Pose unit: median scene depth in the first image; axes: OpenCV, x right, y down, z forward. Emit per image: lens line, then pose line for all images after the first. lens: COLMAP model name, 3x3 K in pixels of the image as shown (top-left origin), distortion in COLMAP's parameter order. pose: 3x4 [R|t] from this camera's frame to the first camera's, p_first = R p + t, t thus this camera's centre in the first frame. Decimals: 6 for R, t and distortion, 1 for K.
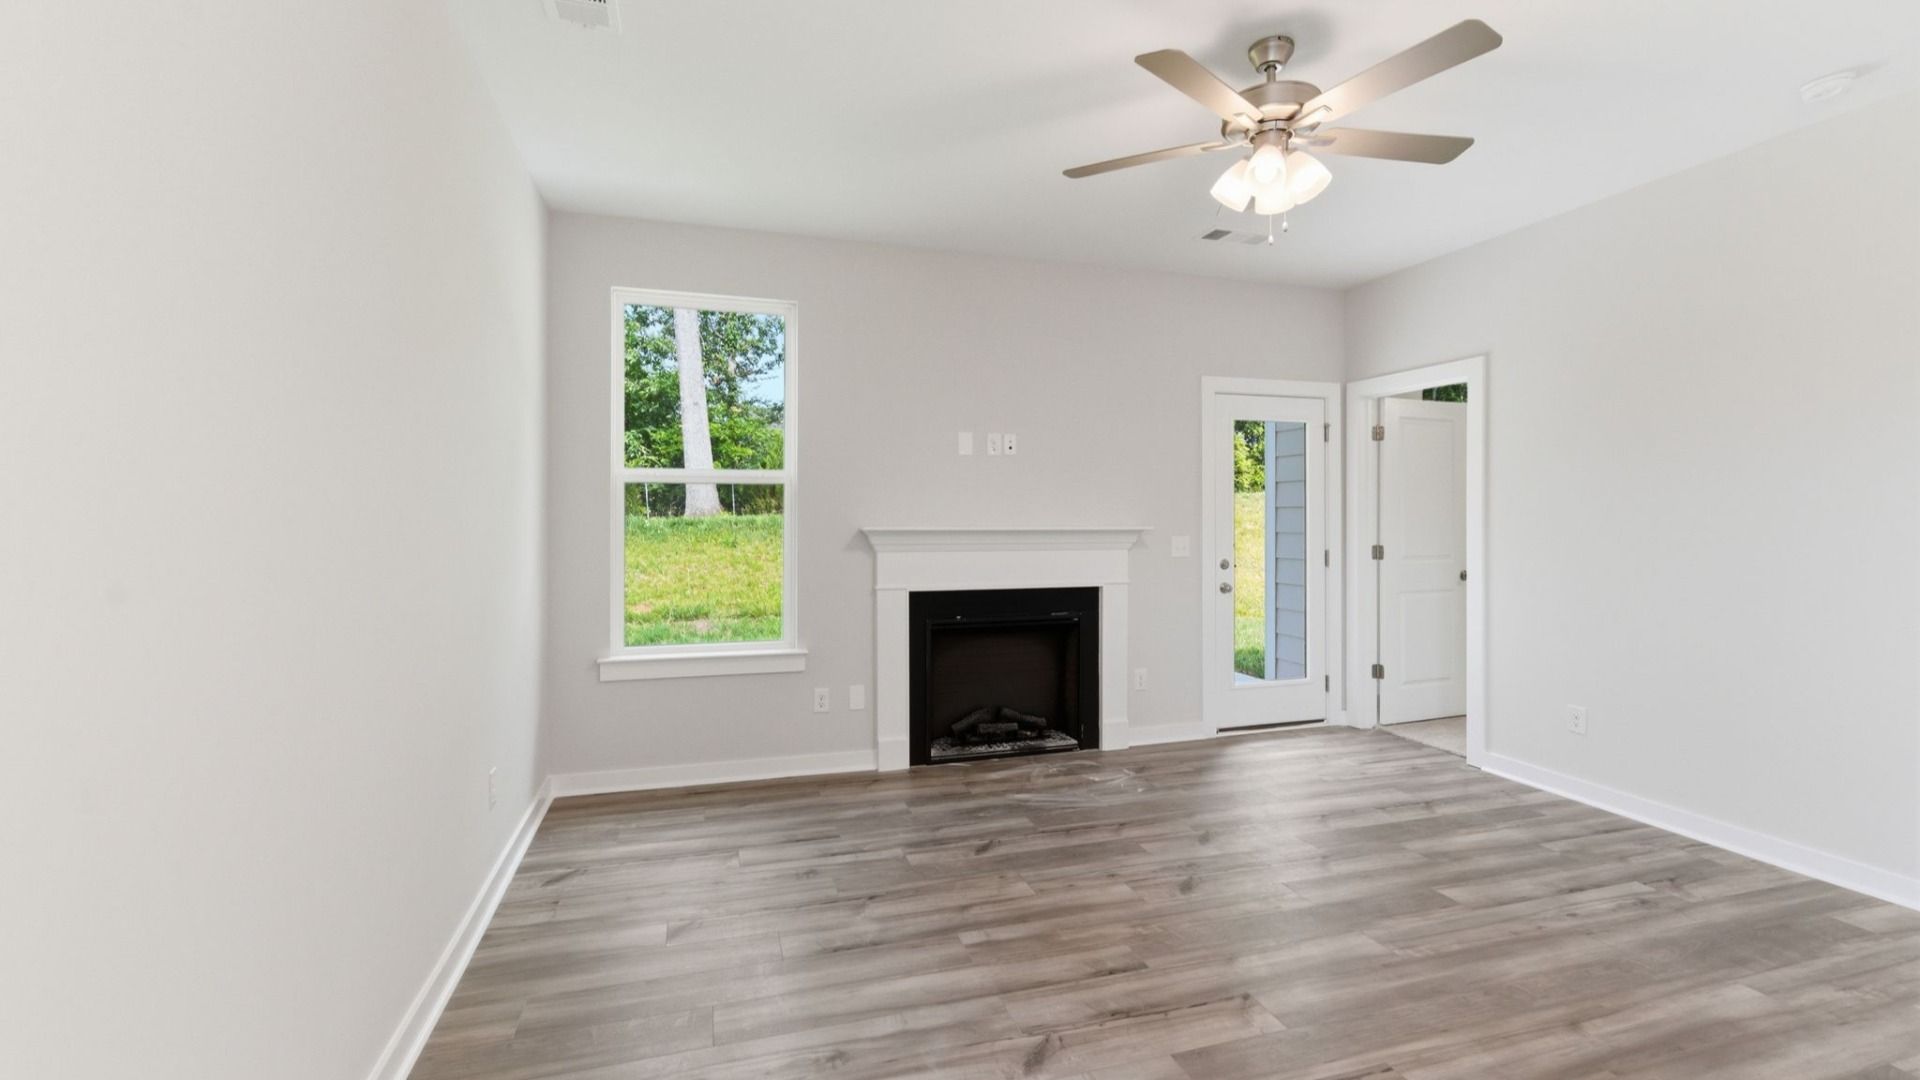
lens RADIAL K [[838.8, 0, 975.0], [0, 838.8, 519.3], [0, 0, 1]] dist [0.000424, 0.002854]
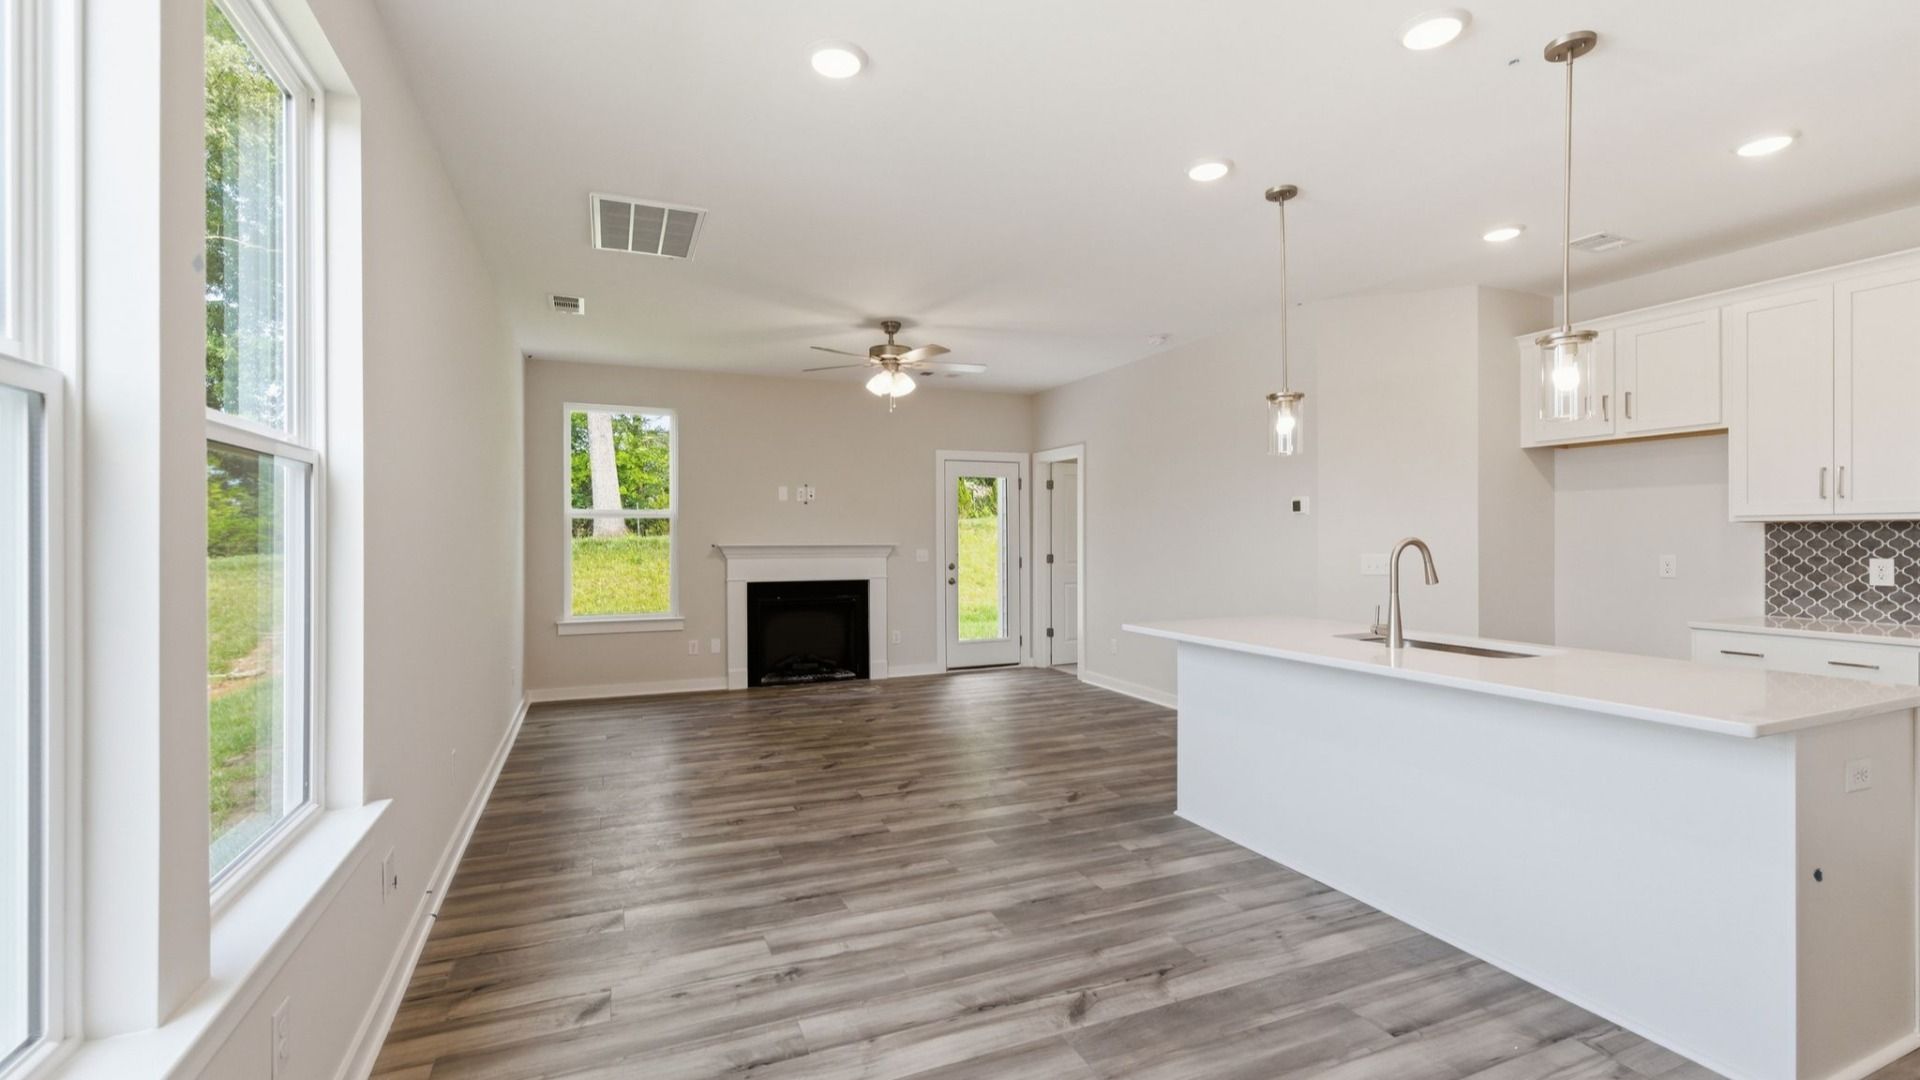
lens RADIAL K [[838.8, 0, 964.5], [0, 838.8, 537.0], [0, 0, 1]] dist [0.000424, 0.002854]
pose [[0.995932, -0.003699, 0.090034, 0.195841], [0.003939, 0.999989, -0.002485, 0.001397], [-0.090024, 0.002830, 0.995936, -0.679780]]
